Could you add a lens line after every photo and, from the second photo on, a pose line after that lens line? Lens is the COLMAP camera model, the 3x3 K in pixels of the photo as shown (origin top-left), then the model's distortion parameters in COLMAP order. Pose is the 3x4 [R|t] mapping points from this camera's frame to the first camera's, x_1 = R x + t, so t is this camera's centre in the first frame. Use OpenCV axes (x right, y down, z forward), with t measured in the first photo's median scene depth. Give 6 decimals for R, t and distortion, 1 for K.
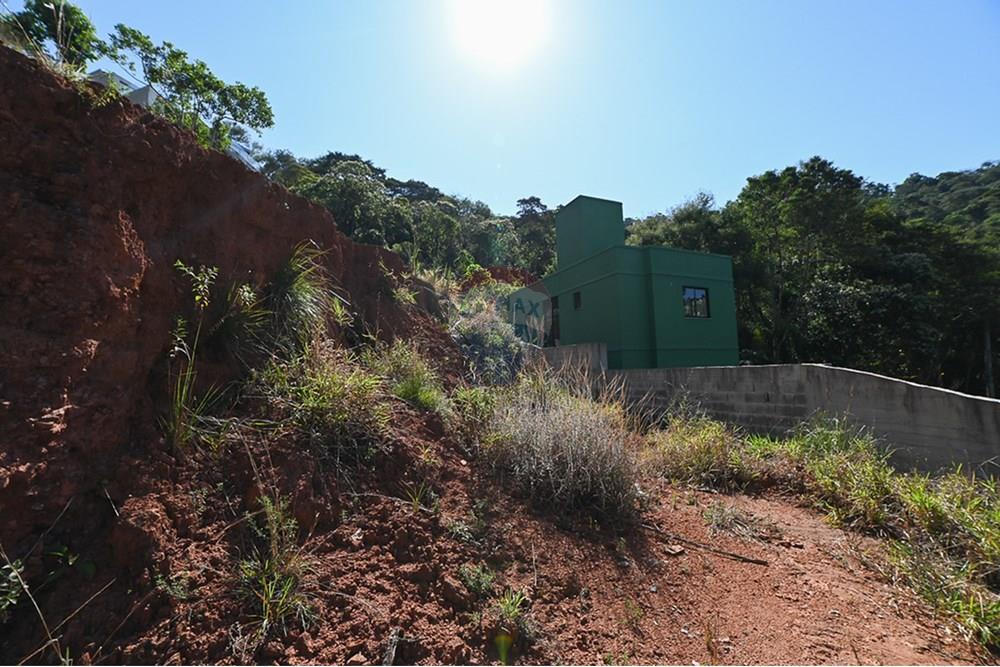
lens RADIAL K [[409.3, 0, 500.0], [0, 409.3, 333.5], [0, 0, 1]] dist [-0.111262, 0.038436]
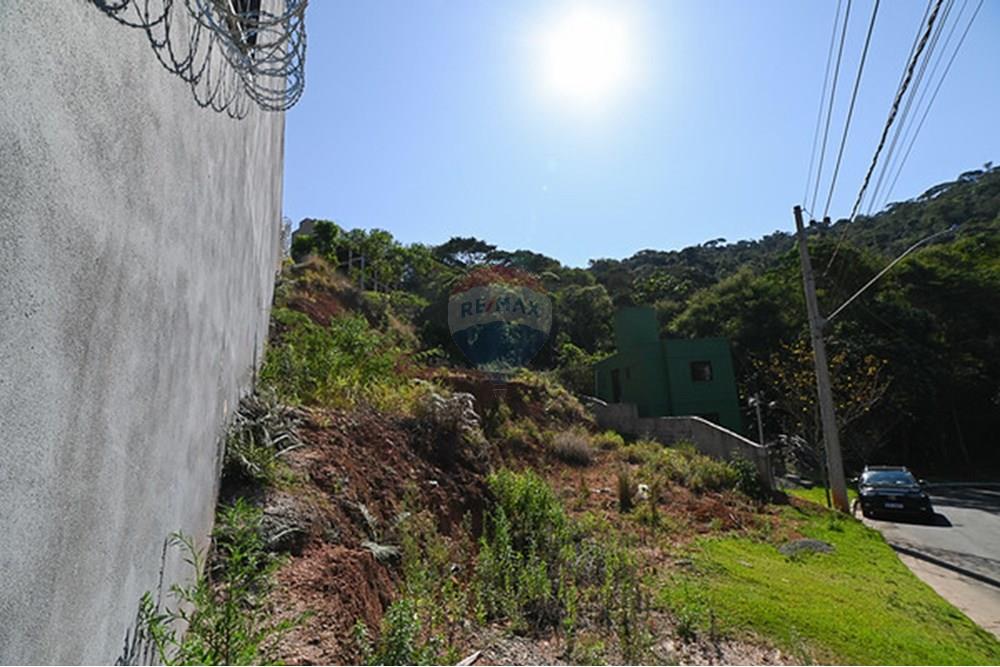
lens RADIAL K [[409.6, 0, 502.3], [0, 409.6, 336.4], [0, 0, 1]] dist [-0.112694, 0.042960]
pose [[0.960112, -0.084621, -0.266504, 0.168487], [0.059451, 0.993093, -0.101150, -0.104154], [0.273223, 0.081271, 0.958512, -0.760500]]
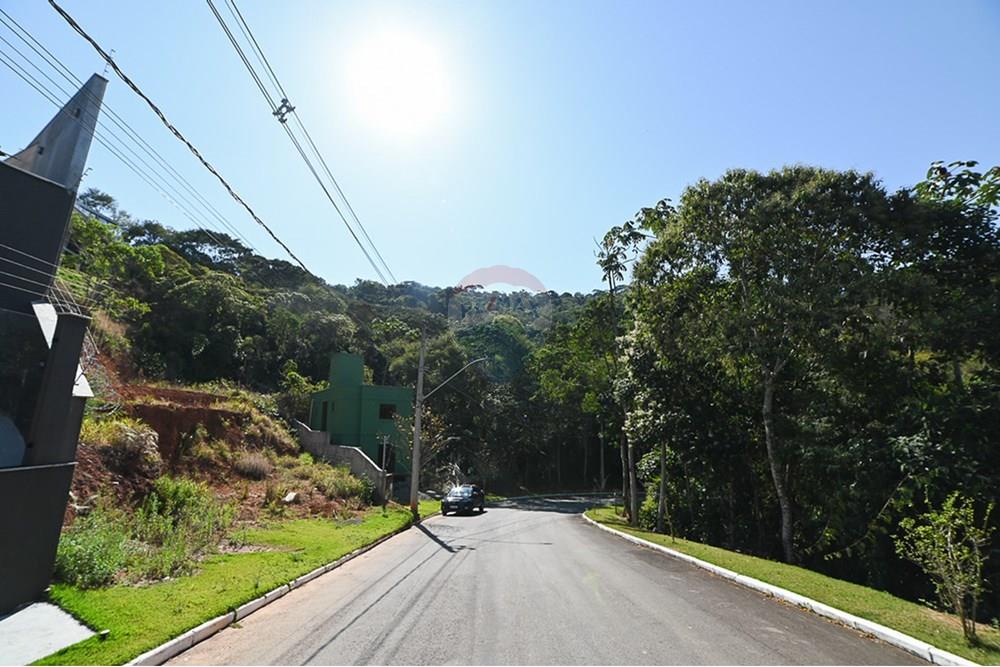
lens RADIAL K [[407.6, 0, 497.8], [0, 407.6, 338.2], [0, 0, 1]] dist [-0.109907, 0.038189]
pose [[0.953802, 0.079540, 0.289717, 0.405013], [-0.040205, 0.989437, -0.139279, -0.190403], [-0.297735, 0.121196, 0.946924, -1.228014]]
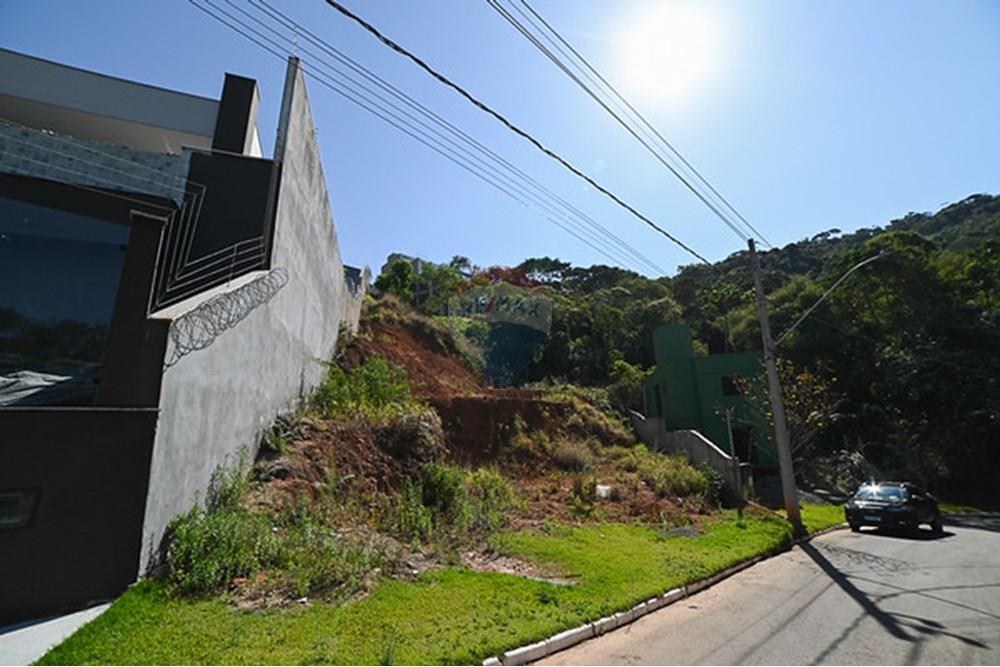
lens RADIAL K [[409.2, 0, 497.1], [0, 409.2, 335.5], [0, 0, 1]] dist [-0.109989, 0.037929]
pose [[0.866563, -0.135902, -0.480207, 0.462876], [0.069721, 0.985740, -0.153155, -0.103268], [0.494173, 0.099238, 0.863681, -0.884630]]
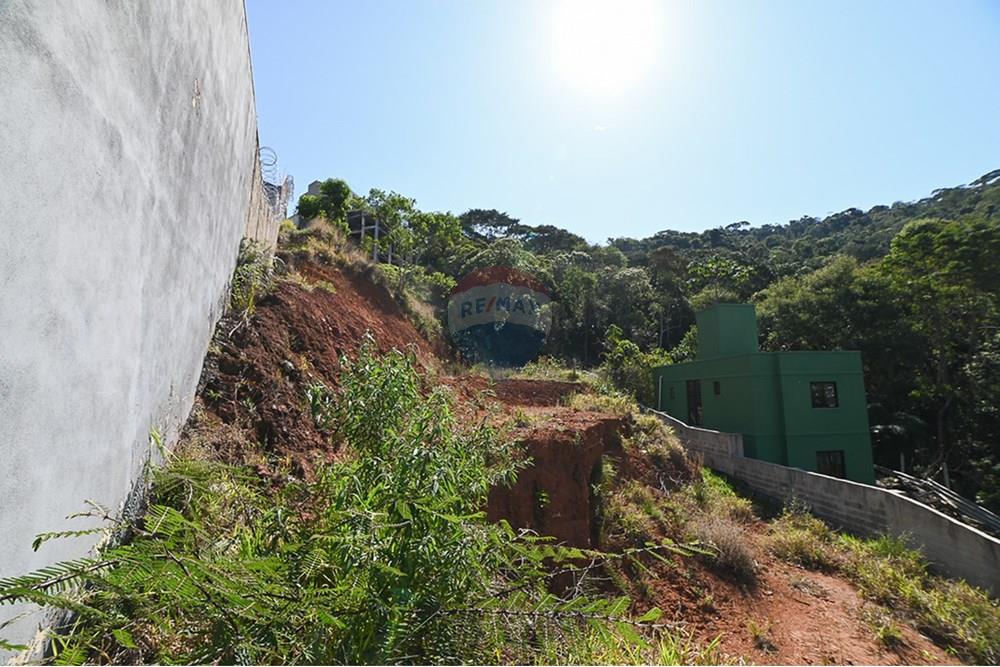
lens RADIAL K [[408.9, 0, 494.0], [0, 408.9, 337.7], [0, 0, 1]] dist [-0.107537, 0.037096]
pose [[0.951743, -0.025054, -0.305871, -0.098440], [0.013752, 0.999143, -0.039049, -0.221791], [0.306587, 0.032958, 0.951272, -0.421070]]
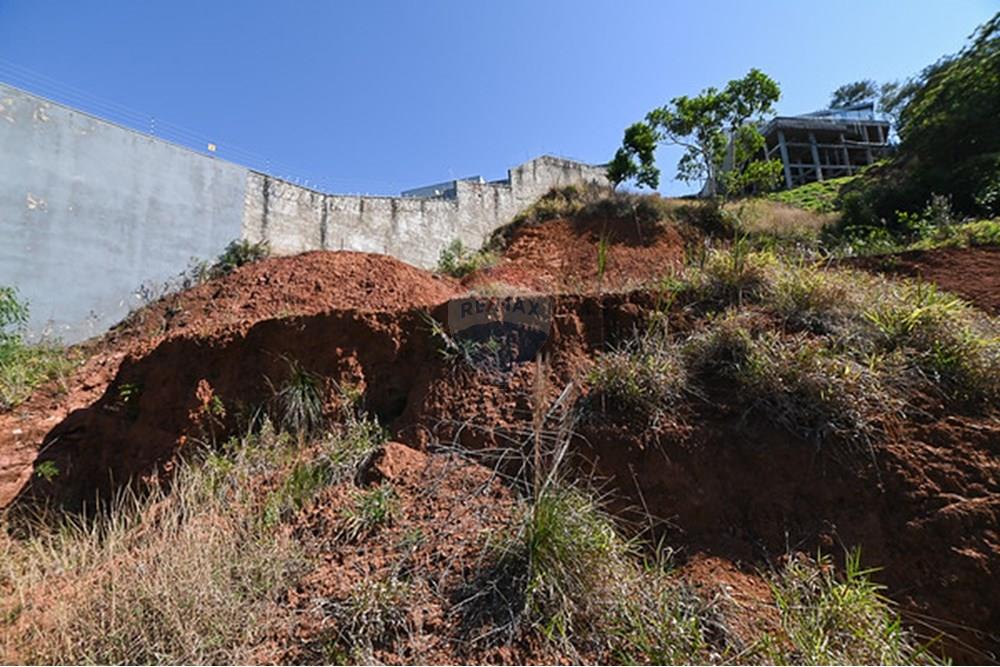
lens RADIAL K [[406.5, 0, 496.8], [0, 406.5, 338.8], [0, 0, 1]] dist [-0.103933, 0.034358]
pose [[0.034077, -0.116725, -0.992580, 0.241178], [0.138943, 0.984065, -0.110953, -0.008157], [0.989714, -0.134131, 0.049752, 0.432335]]
